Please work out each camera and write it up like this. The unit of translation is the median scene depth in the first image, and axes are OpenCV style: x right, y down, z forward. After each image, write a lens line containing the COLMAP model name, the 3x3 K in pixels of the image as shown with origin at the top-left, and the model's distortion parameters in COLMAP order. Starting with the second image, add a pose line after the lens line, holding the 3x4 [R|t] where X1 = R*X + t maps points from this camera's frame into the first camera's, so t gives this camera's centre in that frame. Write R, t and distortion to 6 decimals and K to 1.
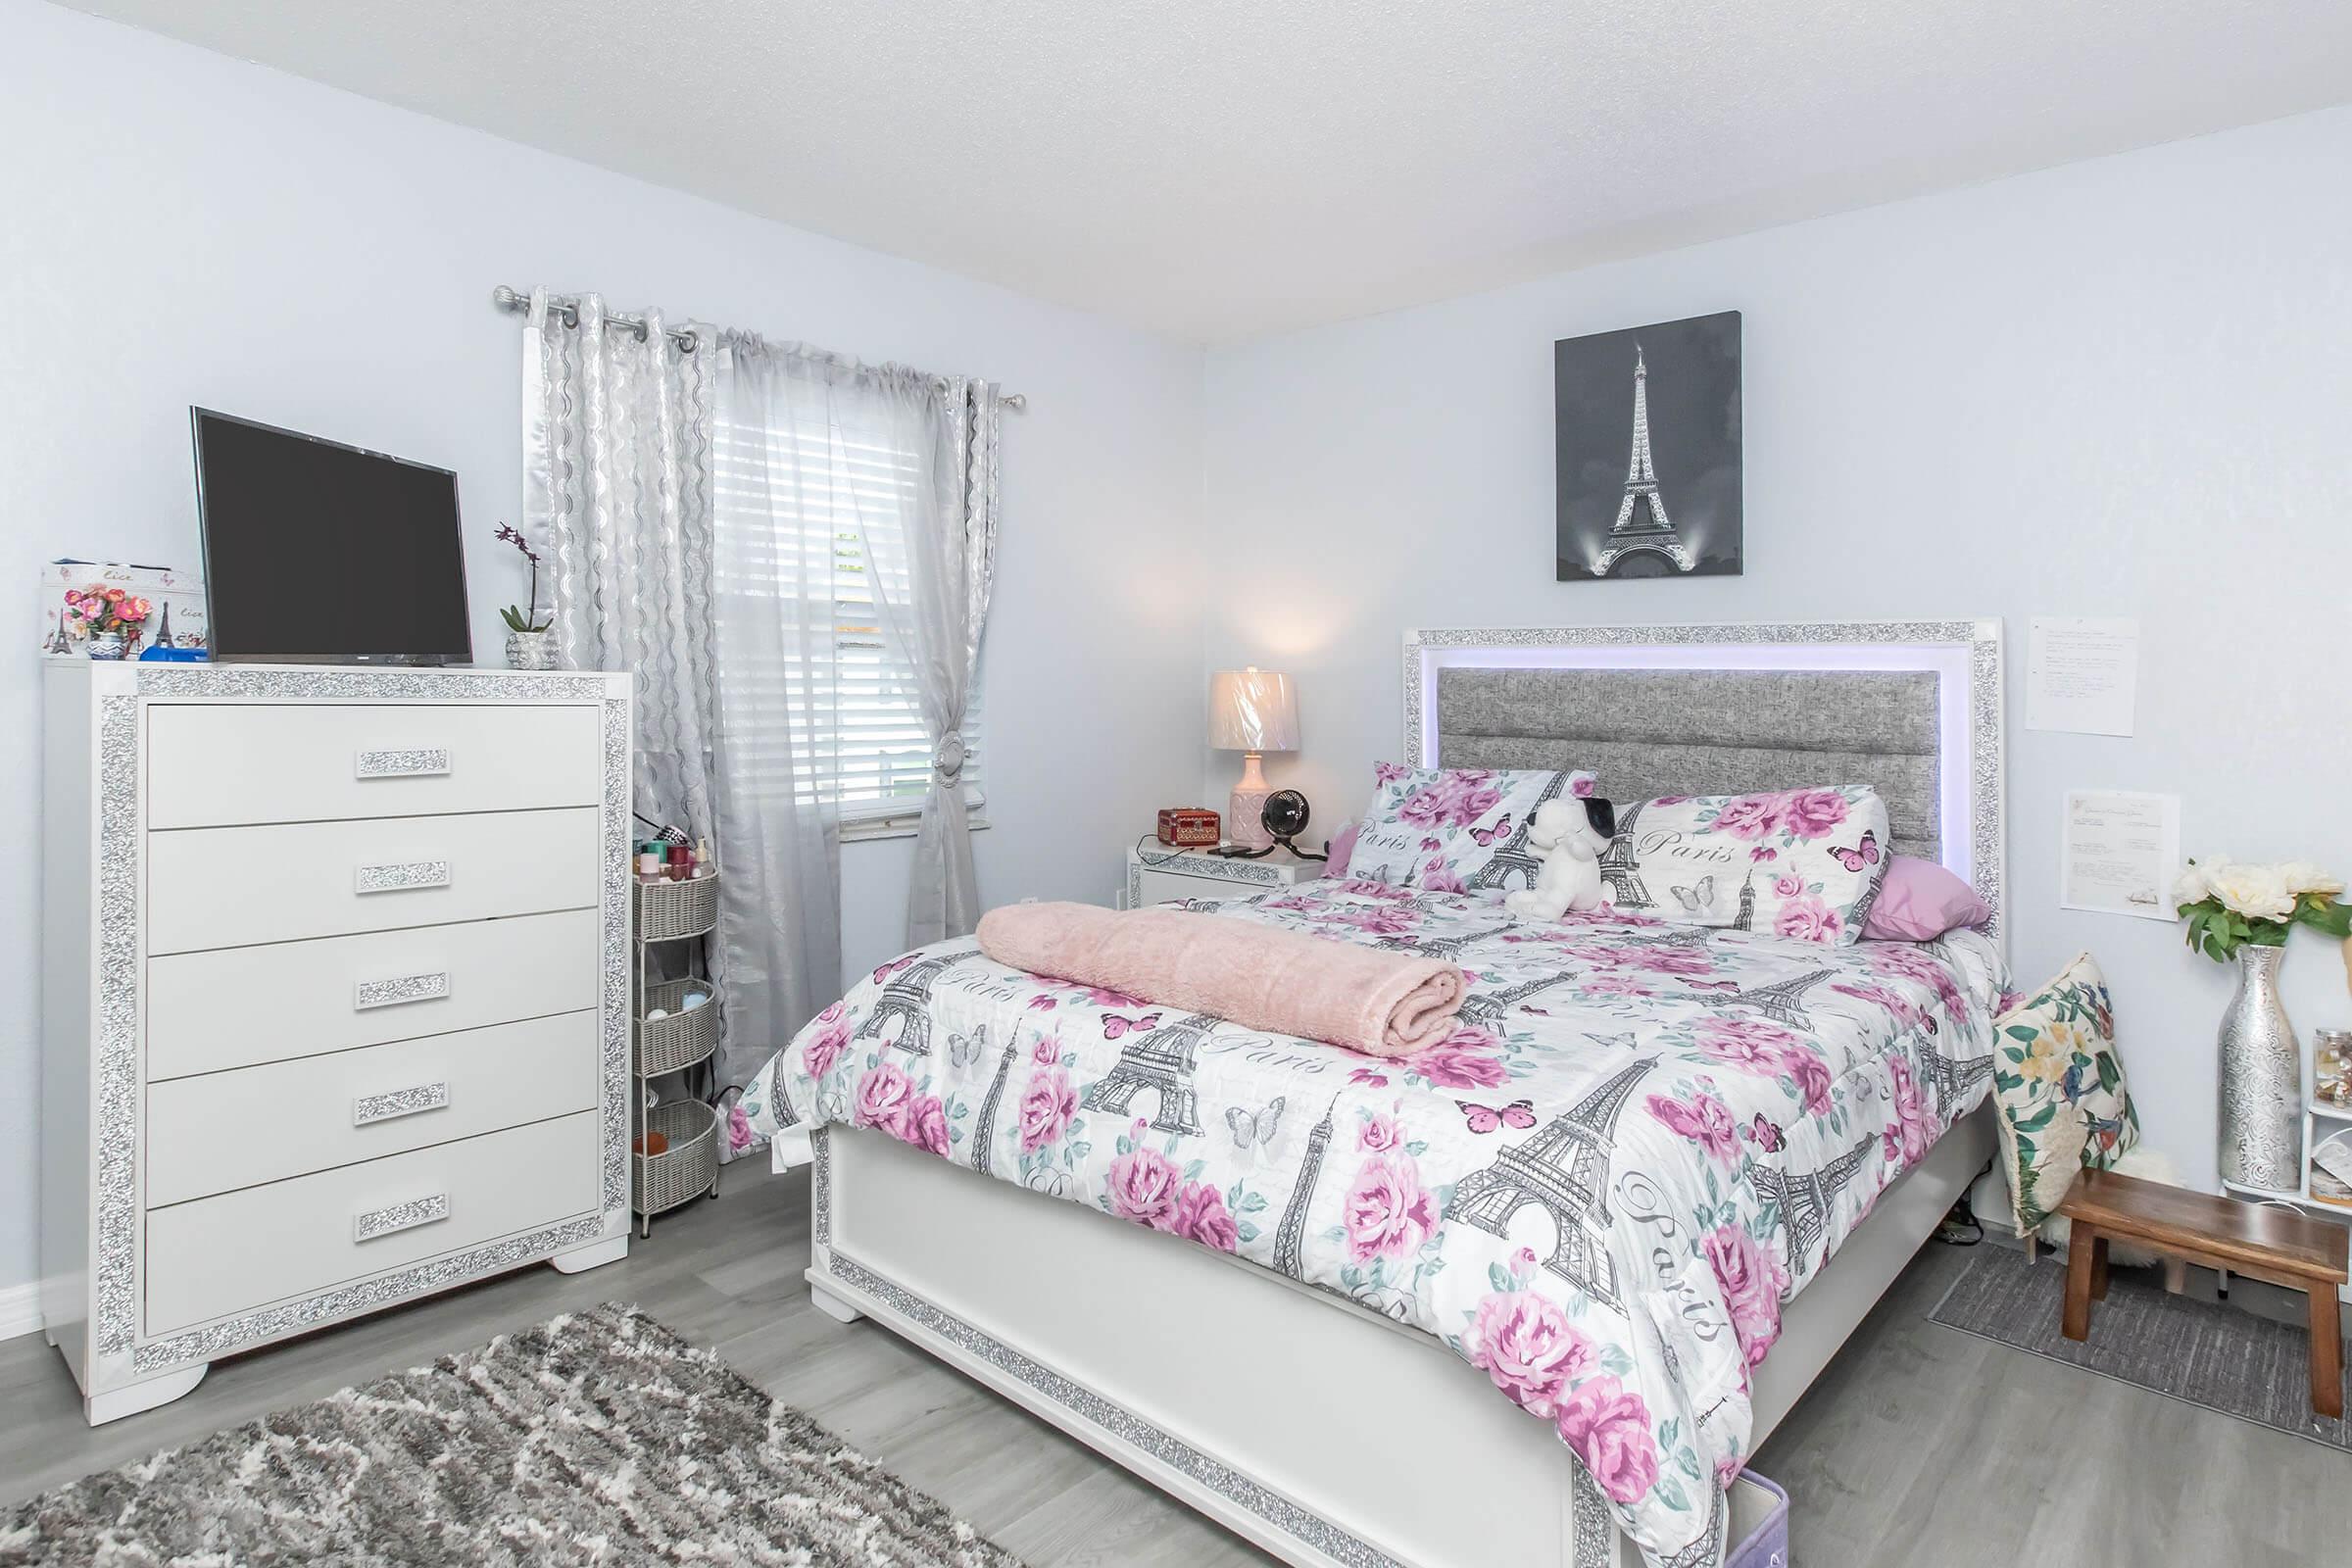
lens RADIAL K [[1276.7, 0, 1177.1], [0, 1276.7, 734.0], [0, 0, 1]] dist [-0.002864, 0.000181]
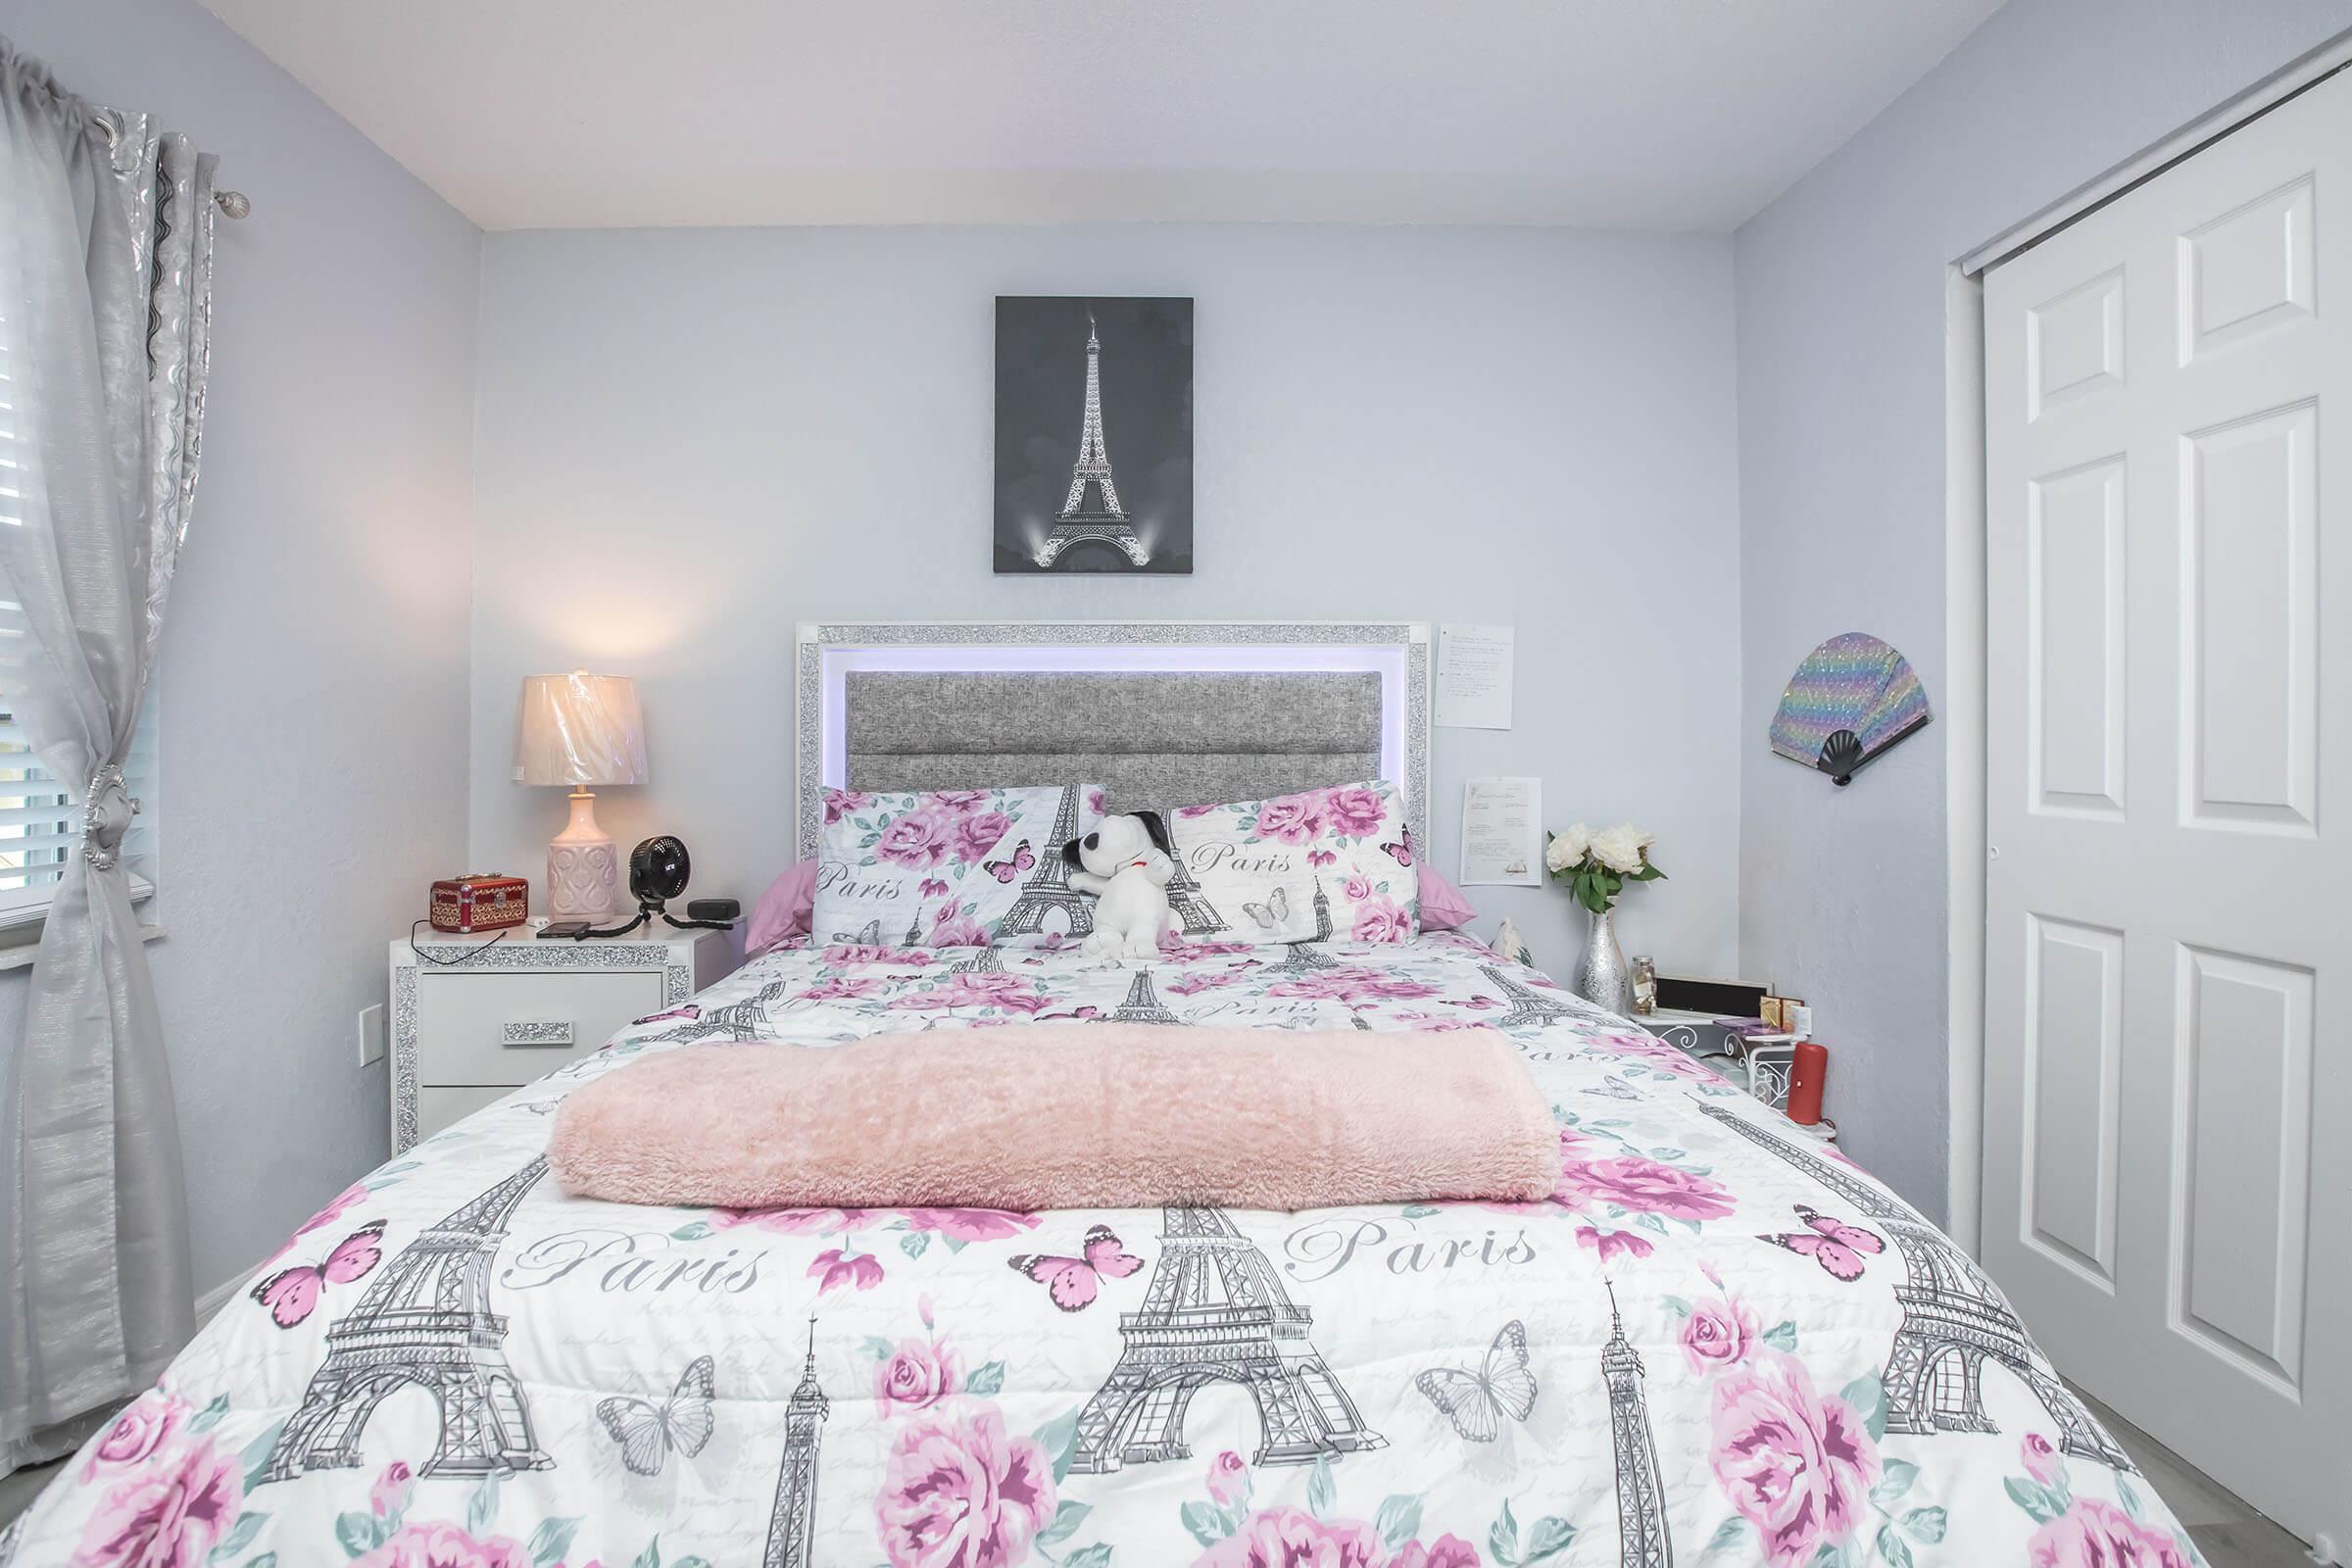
lens RADIAL K [[1214.2, 0, 1169.9], [0, 1214.2, 734.0], [0, 0, 1]] dist [-0.067959, 0.024971]
pose [[0.739448, -0.015454, 0.673036, -0.186779], [0.042901, 0.998786, -0.024201, 0.017060], [-0.671845, 0.046769, 0.739214, 0.351645]]
